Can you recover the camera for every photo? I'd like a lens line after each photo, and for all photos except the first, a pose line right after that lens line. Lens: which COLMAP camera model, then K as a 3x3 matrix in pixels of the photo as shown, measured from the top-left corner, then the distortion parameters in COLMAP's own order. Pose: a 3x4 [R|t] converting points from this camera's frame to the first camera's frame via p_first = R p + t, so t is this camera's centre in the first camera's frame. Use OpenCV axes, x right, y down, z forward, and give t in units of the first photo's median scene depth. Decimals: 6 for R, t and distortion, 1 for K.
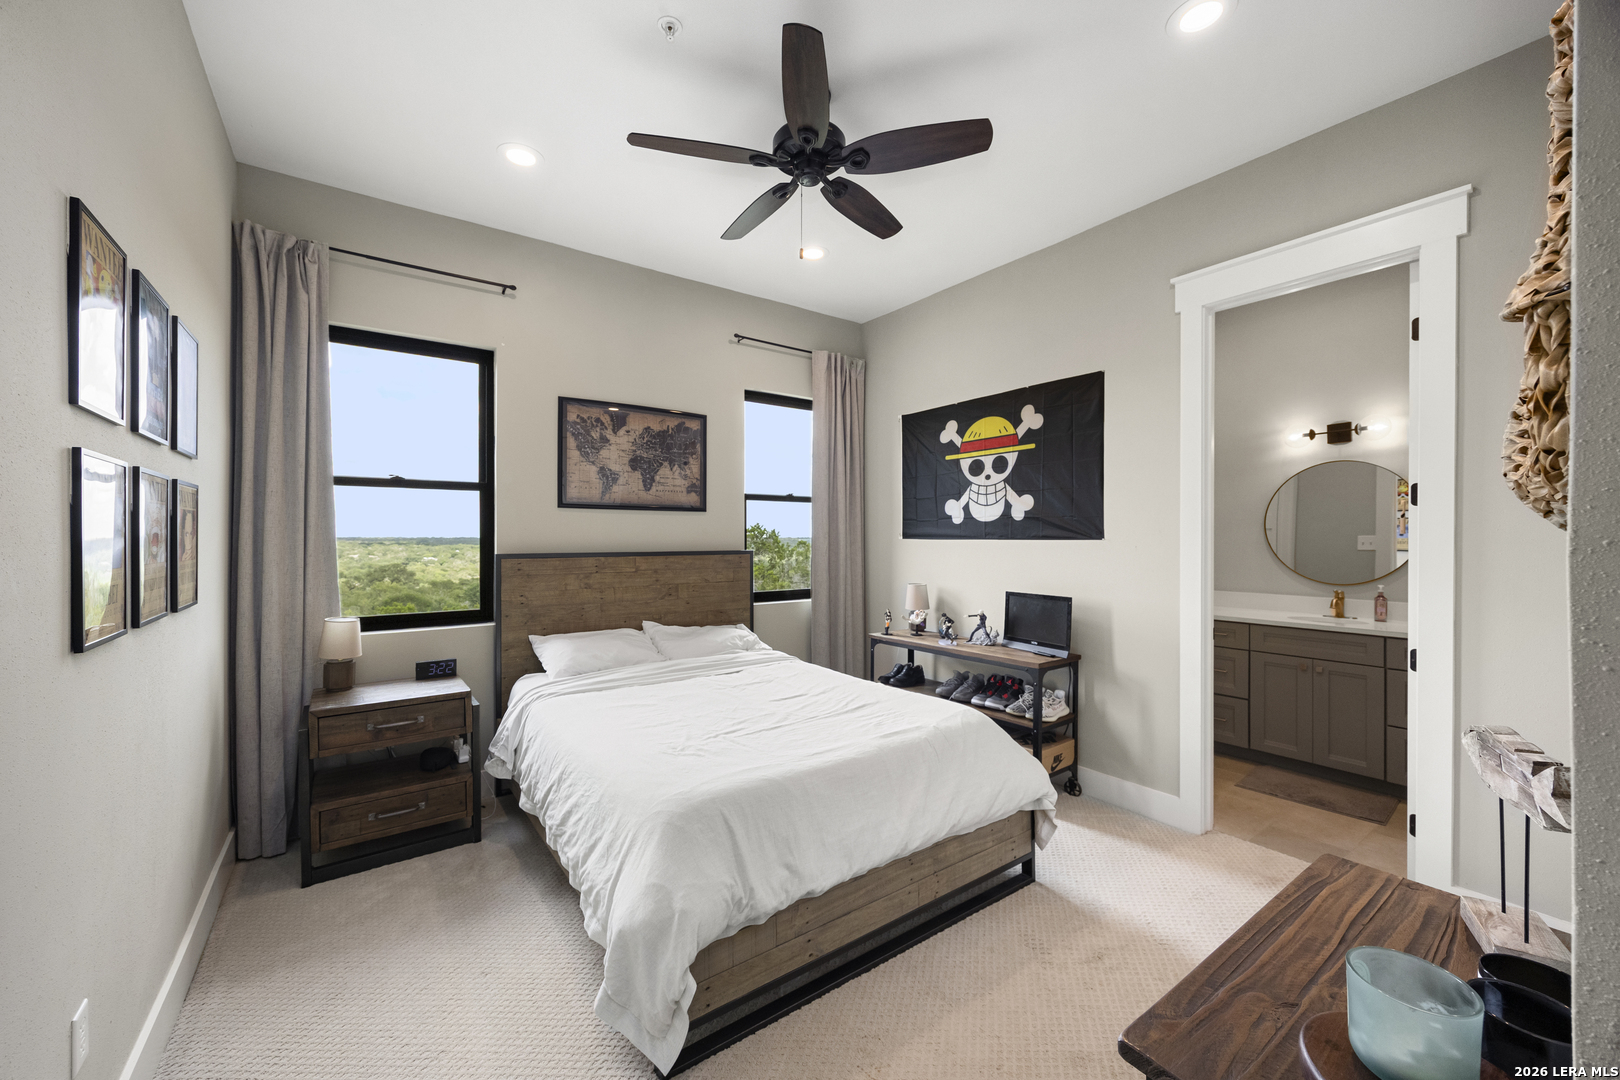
lens RADIAL K [[618.6, 0, 801.6], [0, 618.6, 532.6], [0, 0, 1]] dist [-0.001055, -0.000163]
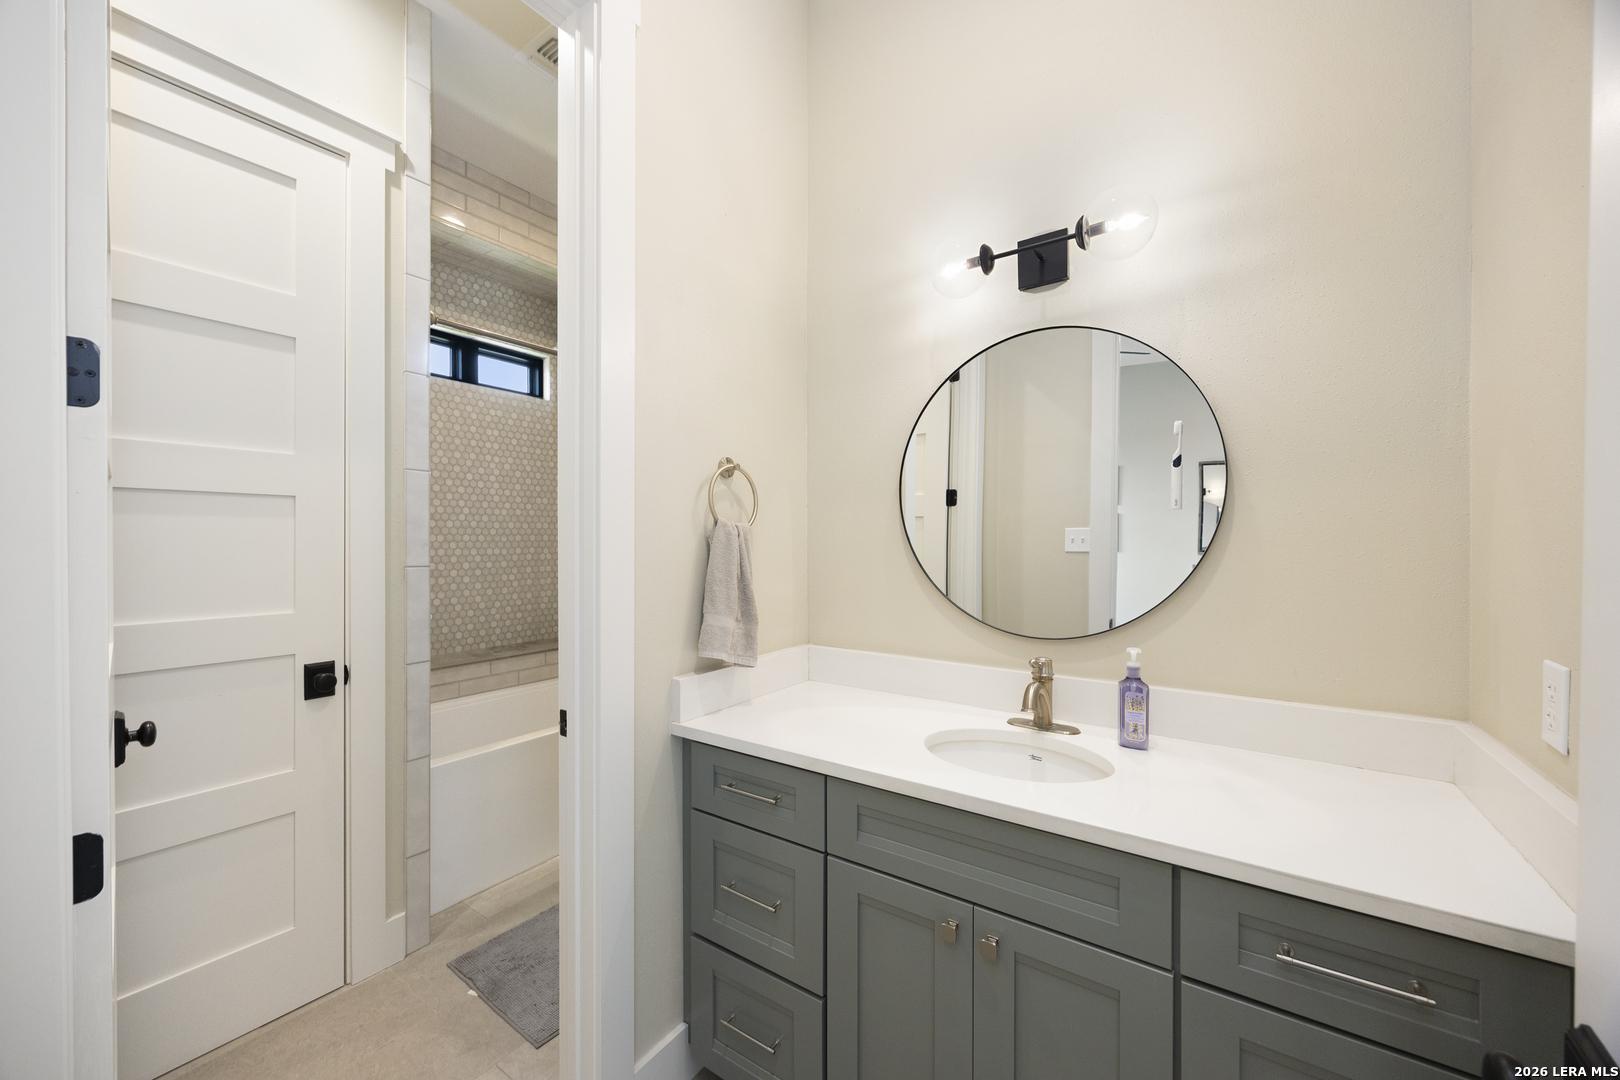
lens RADIAL K [[618.6, 0, 801.6], [0, 618.6, 532.6], [0, 0, 1]] dist [-0.001055, -0.000163]
pose [[0.940677, 0.003757, 0.339283, 1.928200], [-0.003102, 0.999992, -0.002473, 0.053305], [-0.339290, 0.001274, 0.940681, 2.219578]]
